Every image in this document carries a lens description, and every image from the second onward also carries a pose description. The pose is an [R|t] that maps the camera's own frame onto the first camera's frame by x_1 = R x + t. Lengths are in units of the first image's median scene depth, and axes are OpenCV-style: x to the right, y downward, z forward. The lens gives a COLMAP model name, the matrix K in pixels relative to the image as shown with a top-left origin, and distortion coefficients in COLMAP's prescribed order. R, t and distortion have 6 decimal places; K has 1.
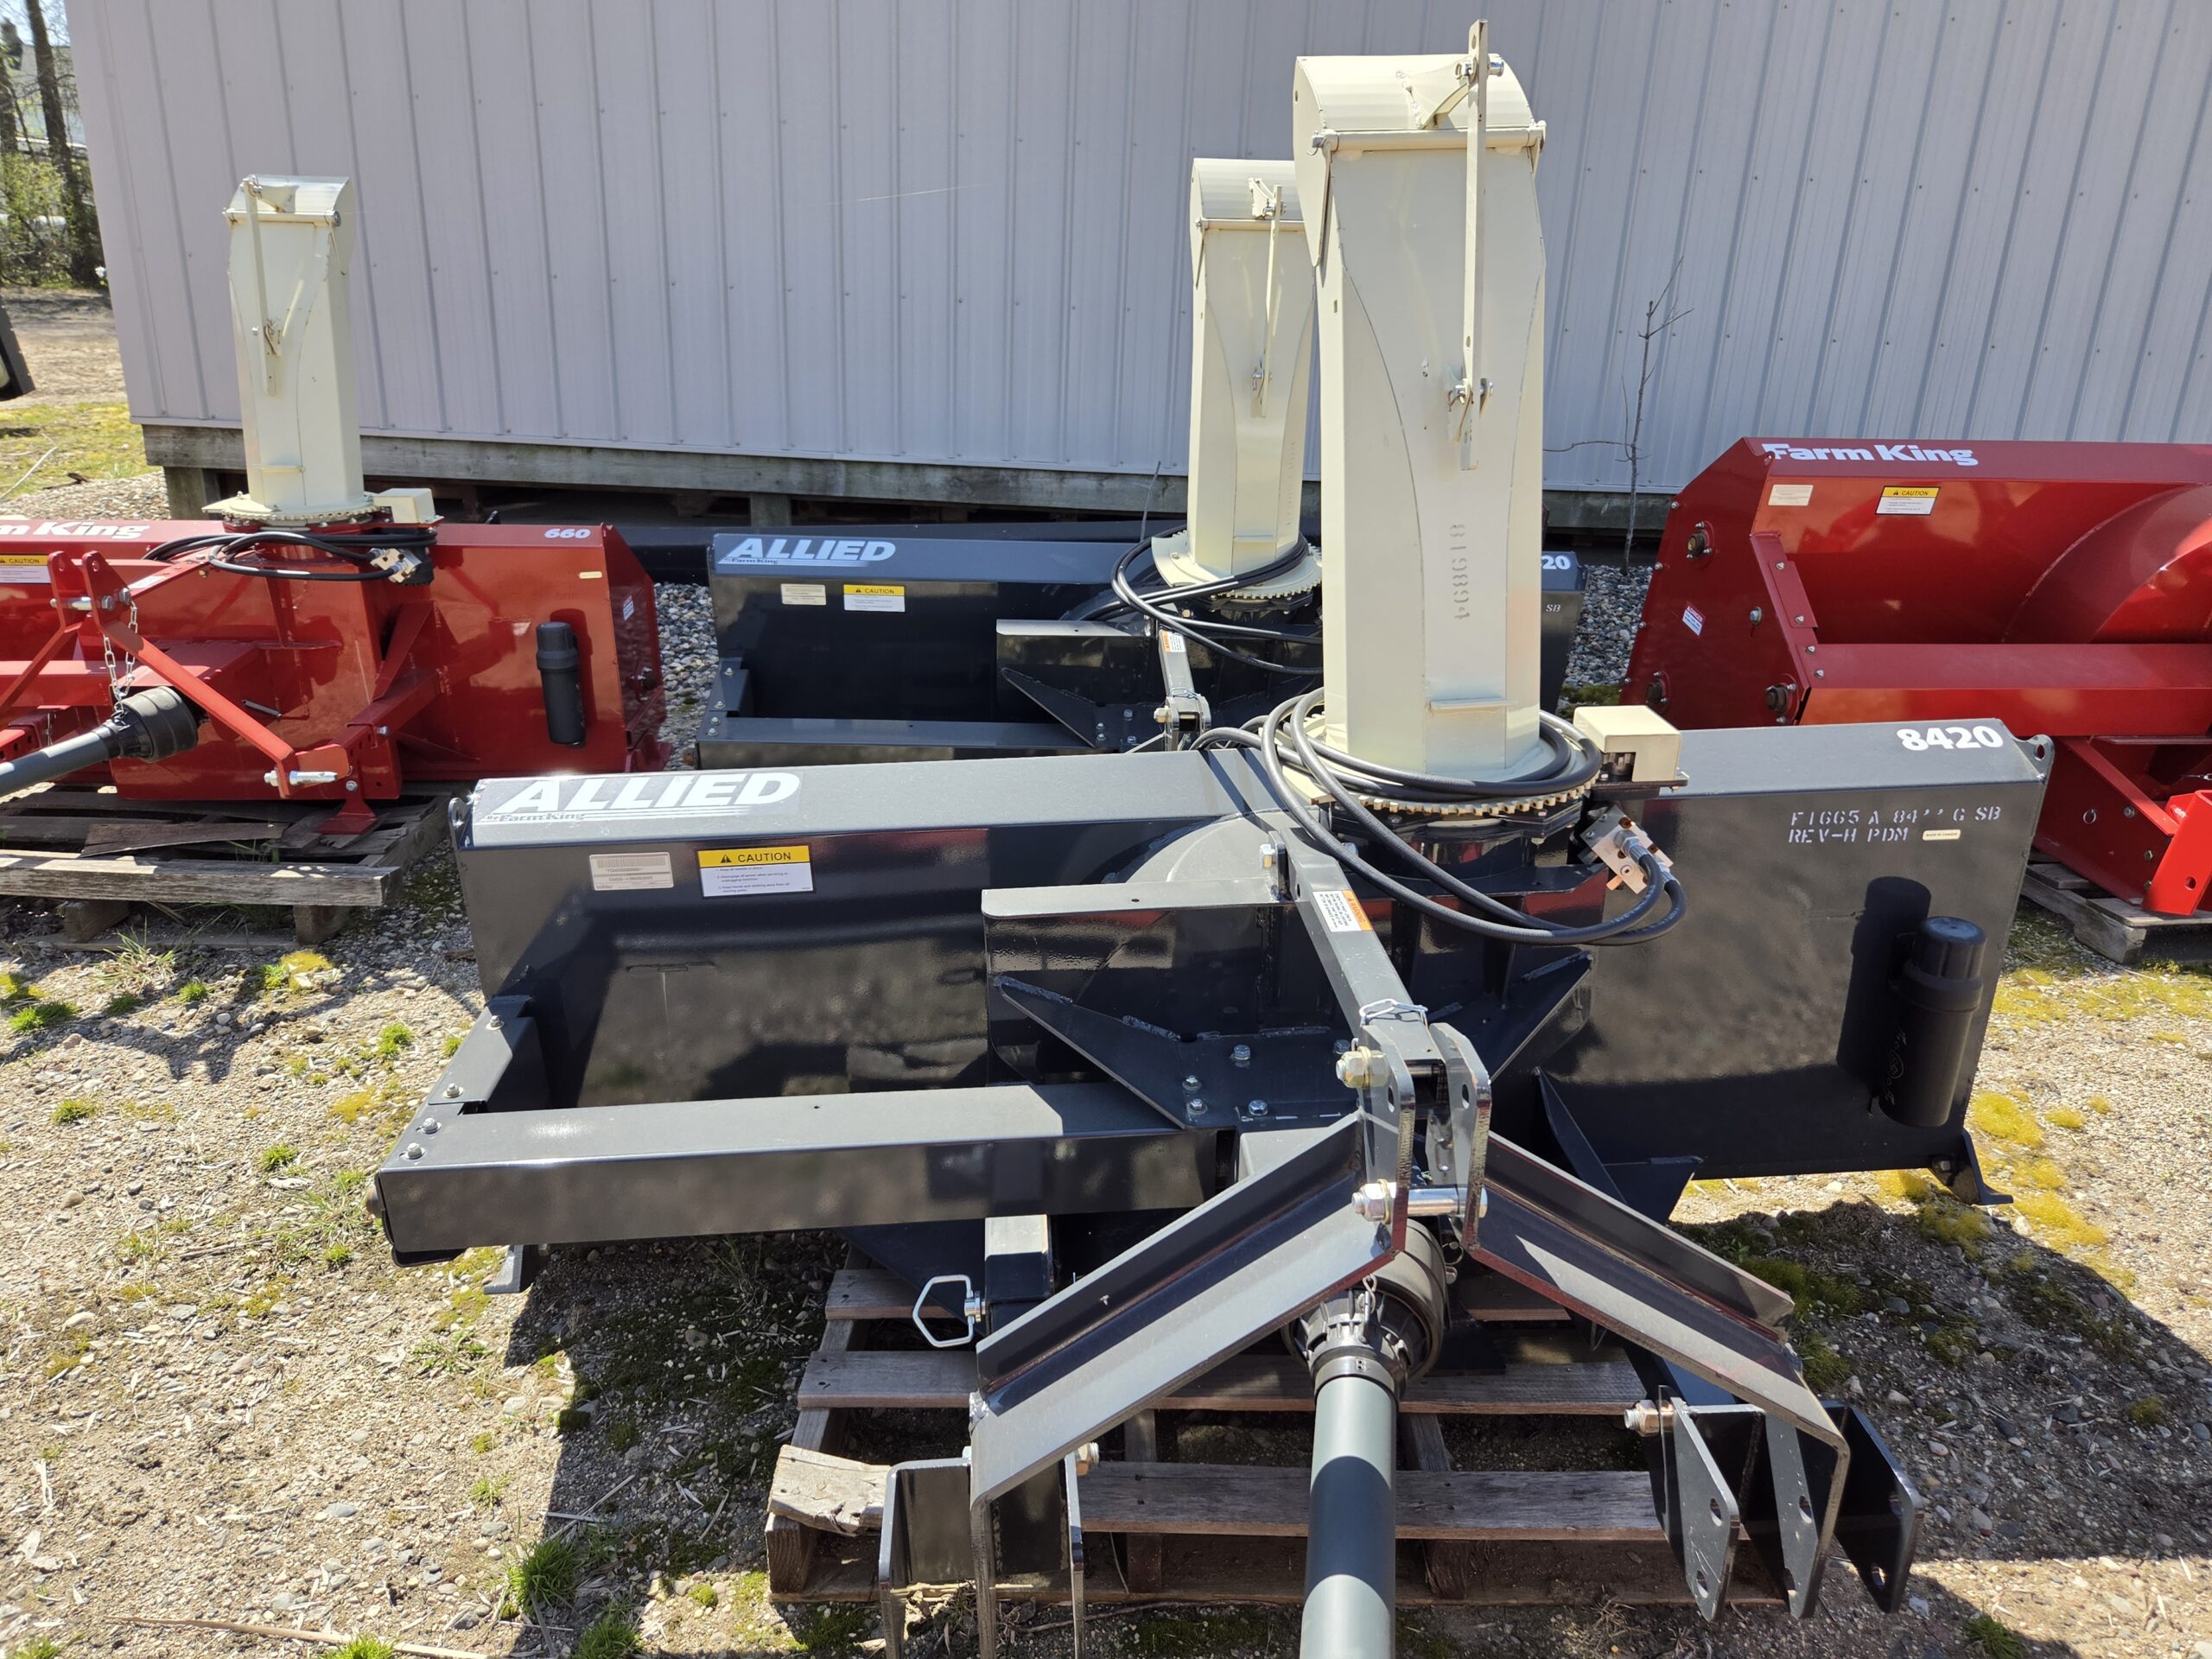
lens RADIAL K [[1540.8, 0, 1074.9], [0, 1540.8, 827.6], [0, 0, 1]] dist [0.068581, -0.054930]
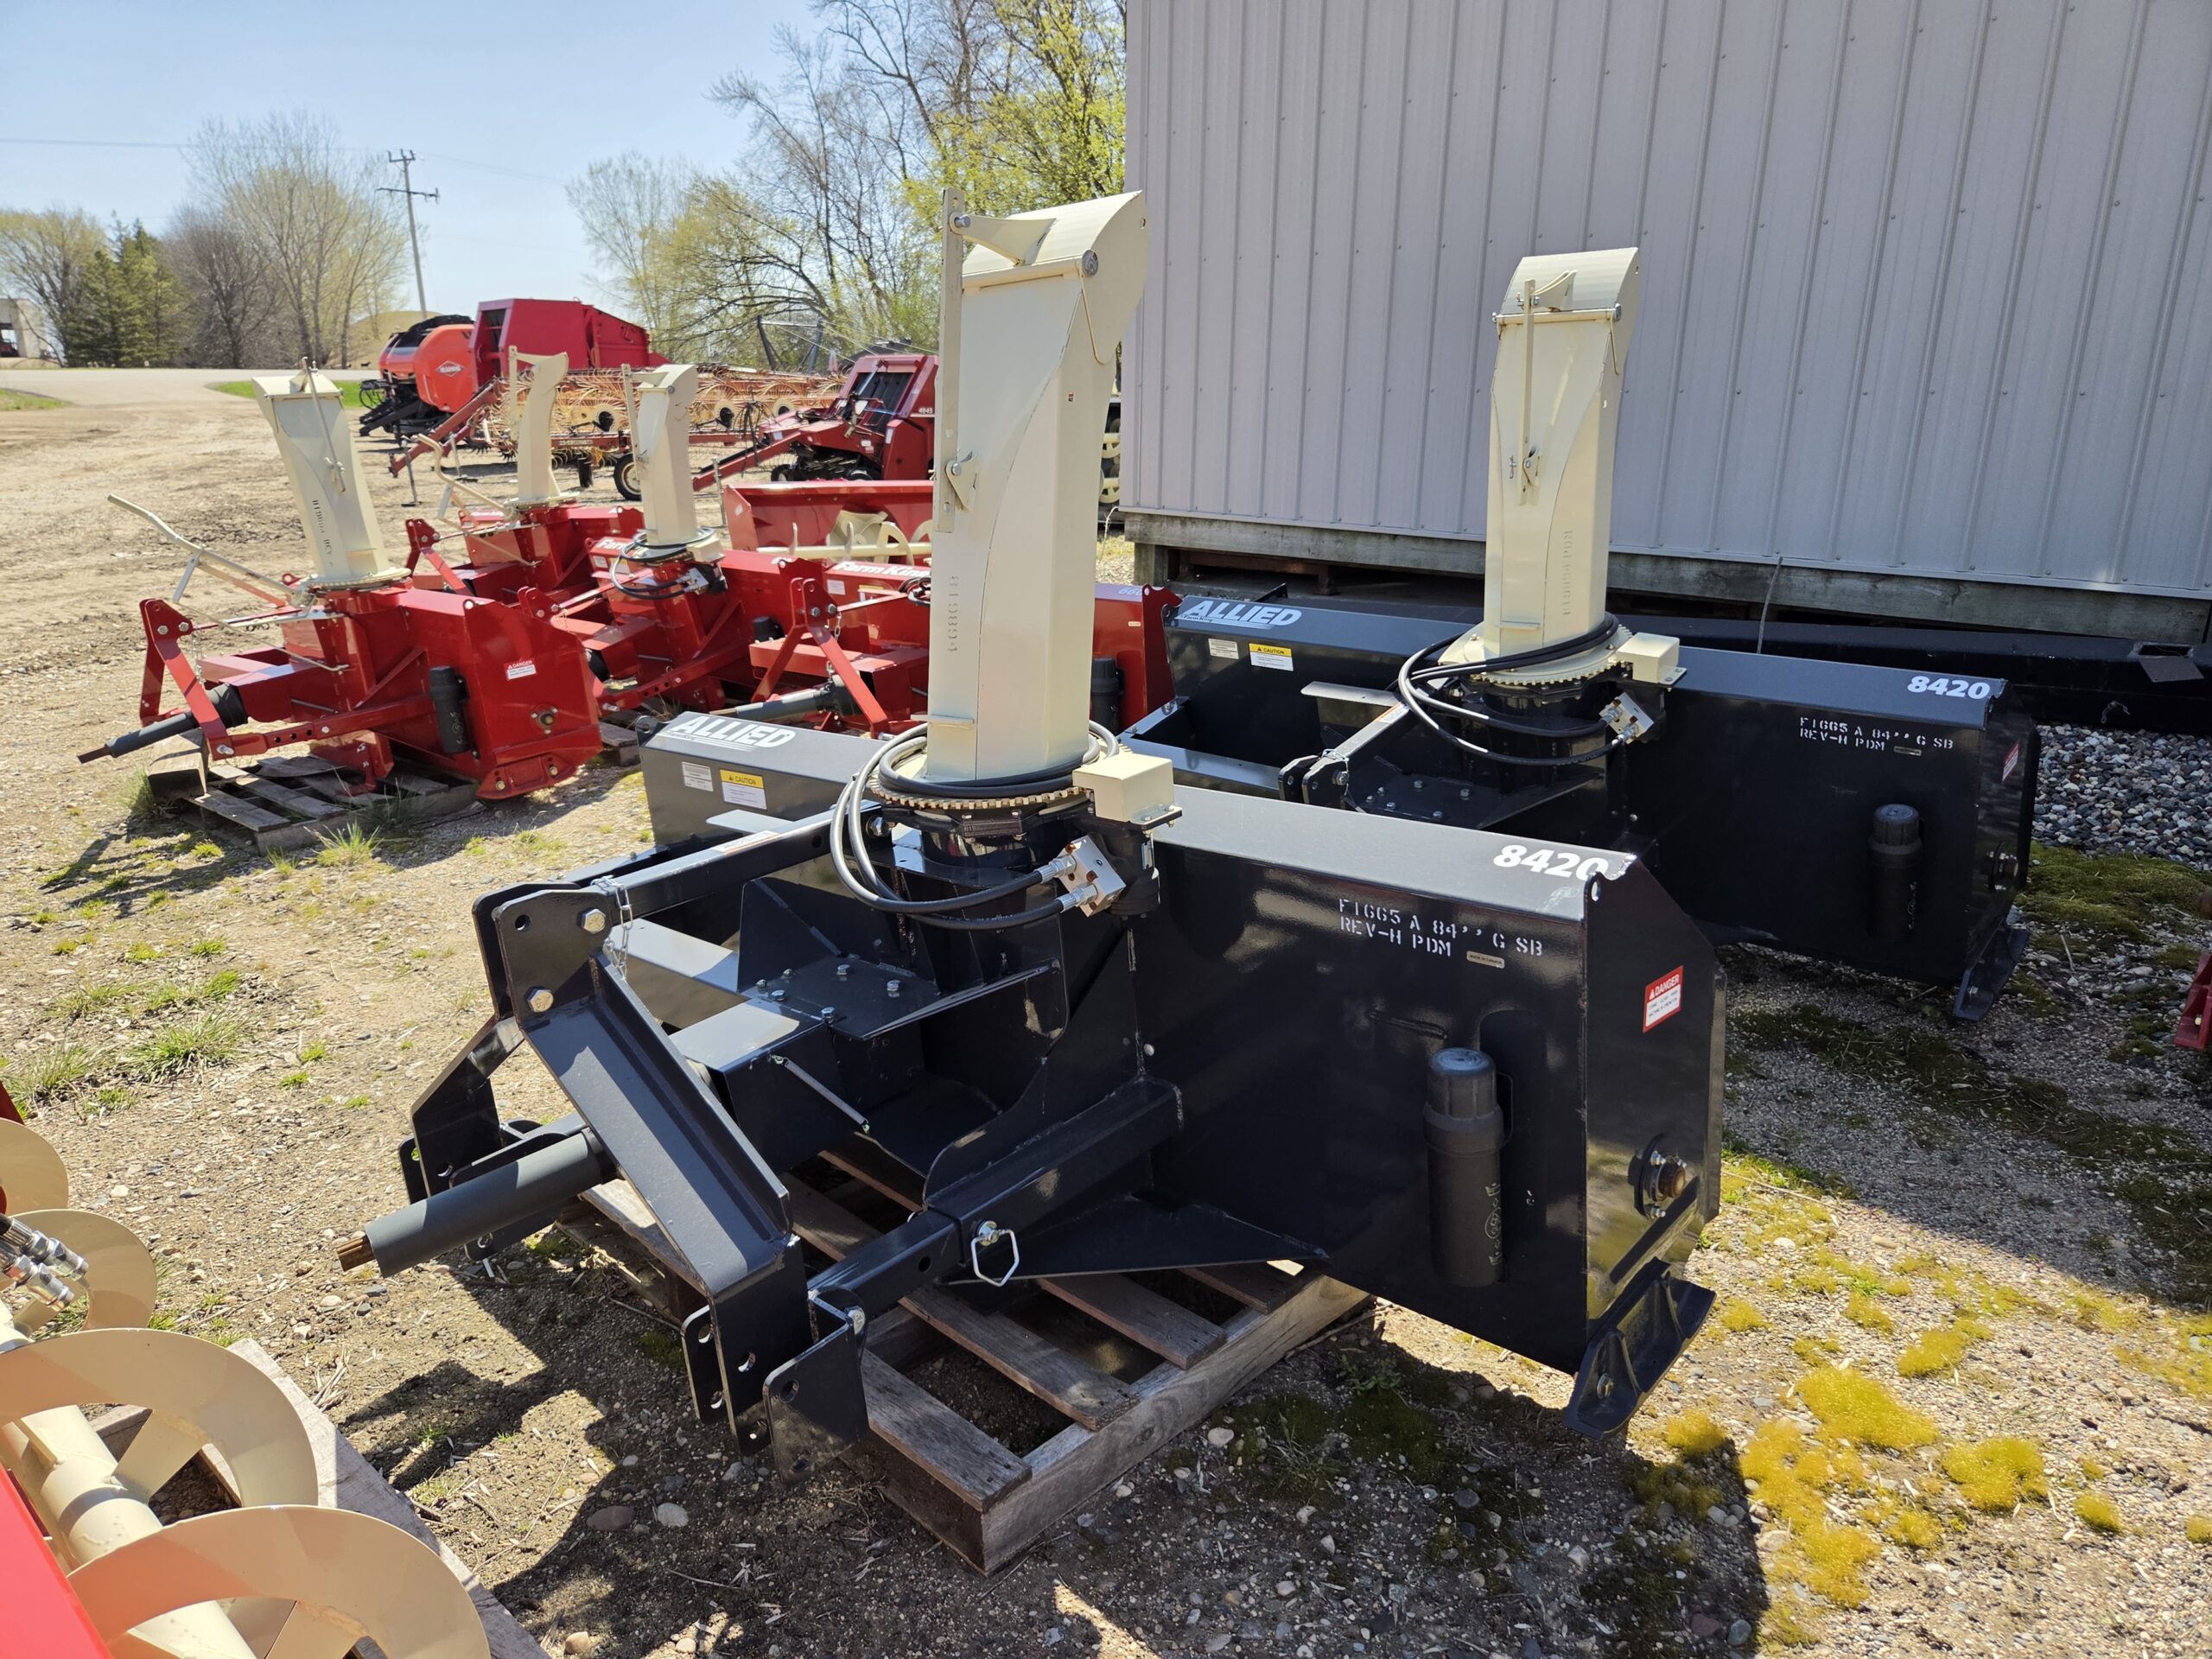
lens RADIAL K [[1540.8, 0, 1074.9], [0, 1540.8, 827.6], [0, 0, 1]] dist [0.068581, -0.054930]
pose [[0.660378, 0.166880, -0.732156, 0.500914], [-0.212243, 0.976719, 0.031188, -0.022840], [0.720315, 0.134800, 0.680422, 0.100887]]
